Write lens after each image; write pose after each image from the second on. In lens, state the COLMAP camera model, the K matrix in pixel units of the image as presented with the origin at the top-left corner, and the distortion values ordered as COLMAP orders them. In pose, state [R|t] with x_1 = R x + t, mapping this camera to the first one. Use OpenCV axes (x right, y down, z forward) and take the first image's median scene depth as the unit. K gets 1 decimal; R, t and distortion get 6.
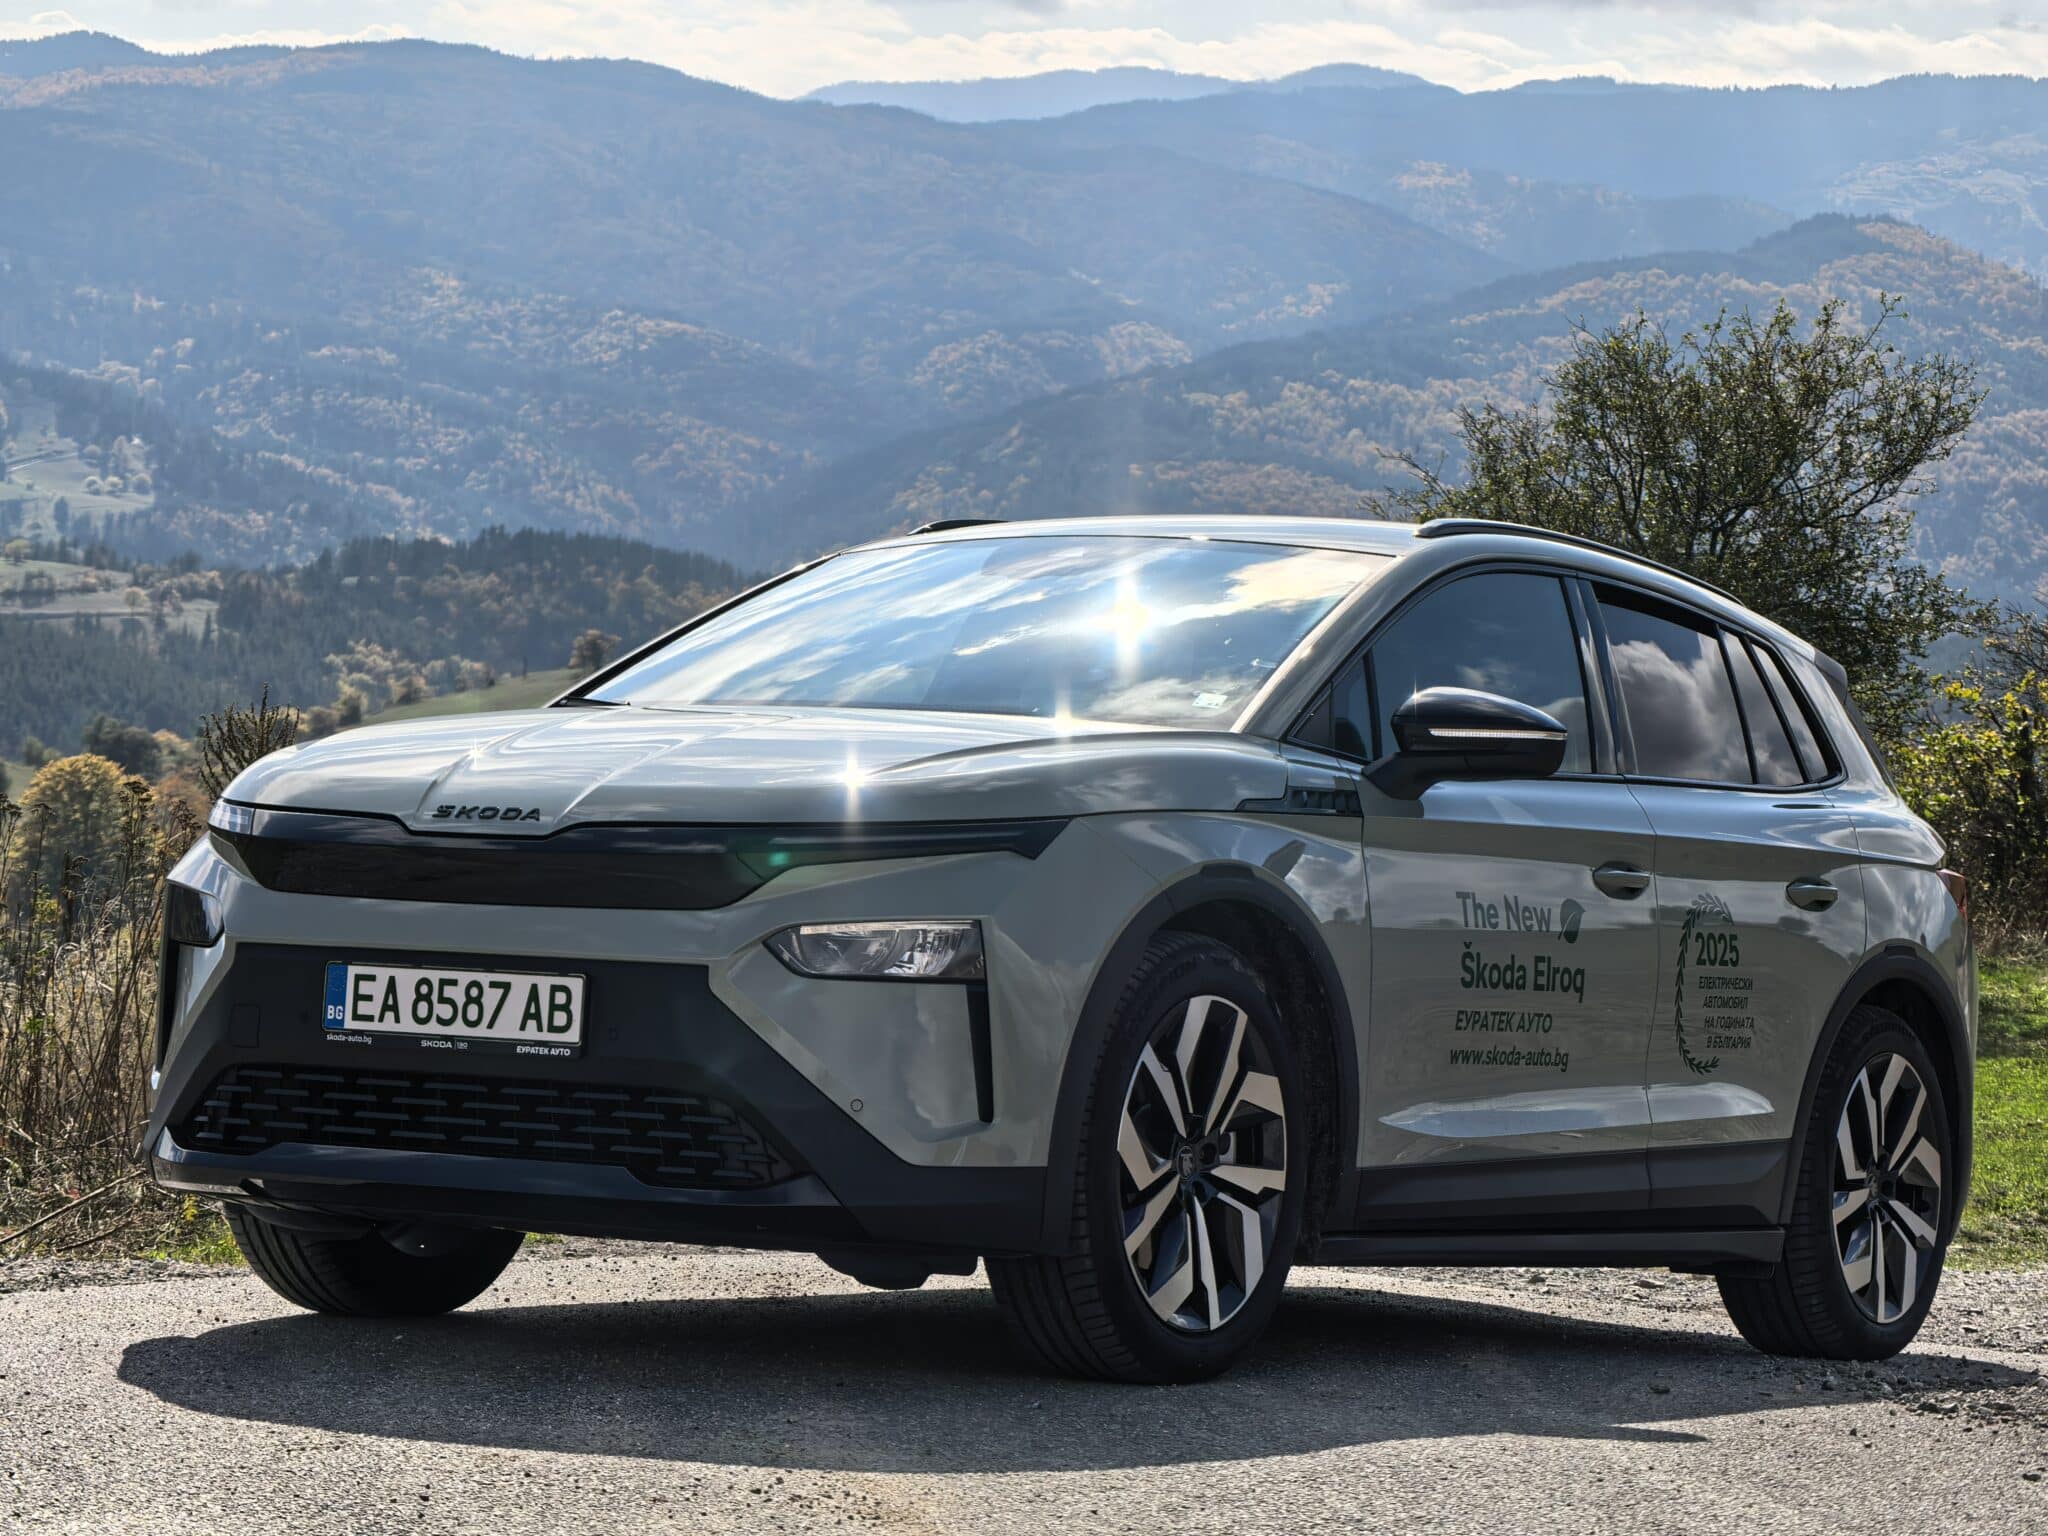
lens RADIAL K [[5440.9, 0, 976.3], [0, 5440.9, 740.2], [0, 0, 1]] dist [0.367079, -2.137006]
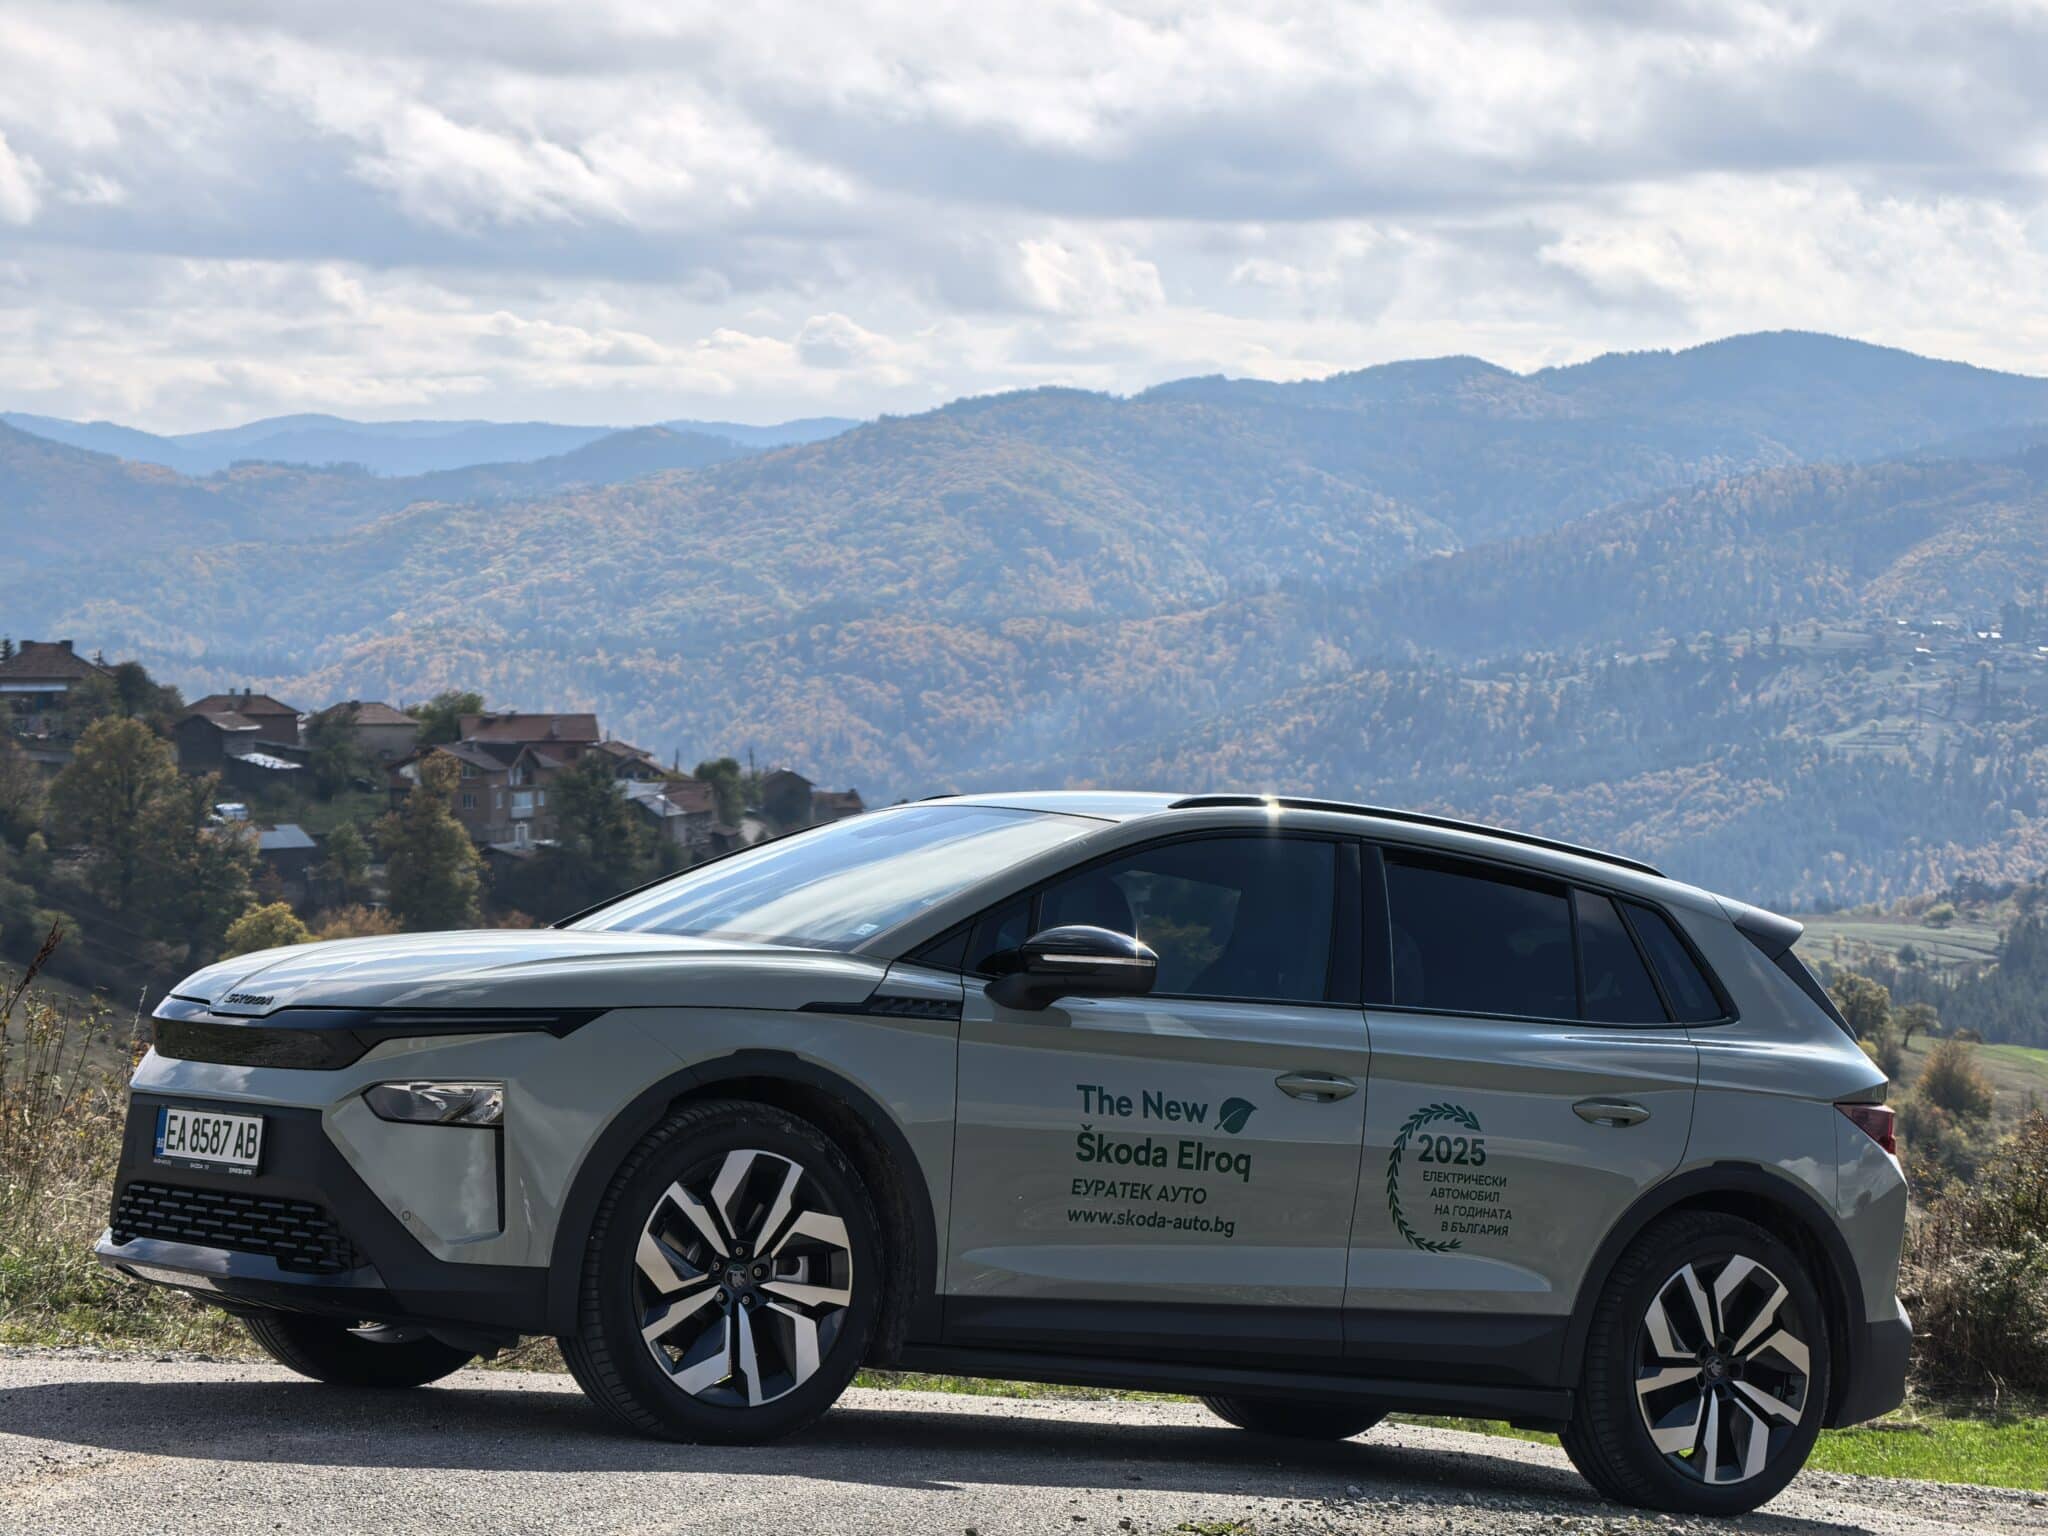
lens RADIAL K [[5440.9, 0, 976.3], [0, 5440.9, 740.2], [0, 0, 1]] dist [0.367079, -2.137006]
pose [[0.914327, -0.000667, -0.404977, 0.623461], [-0.023412, 0.998239, -0.054503, 0.018766], [0.404300, 0.059315, 0.912701, -0.182670]]
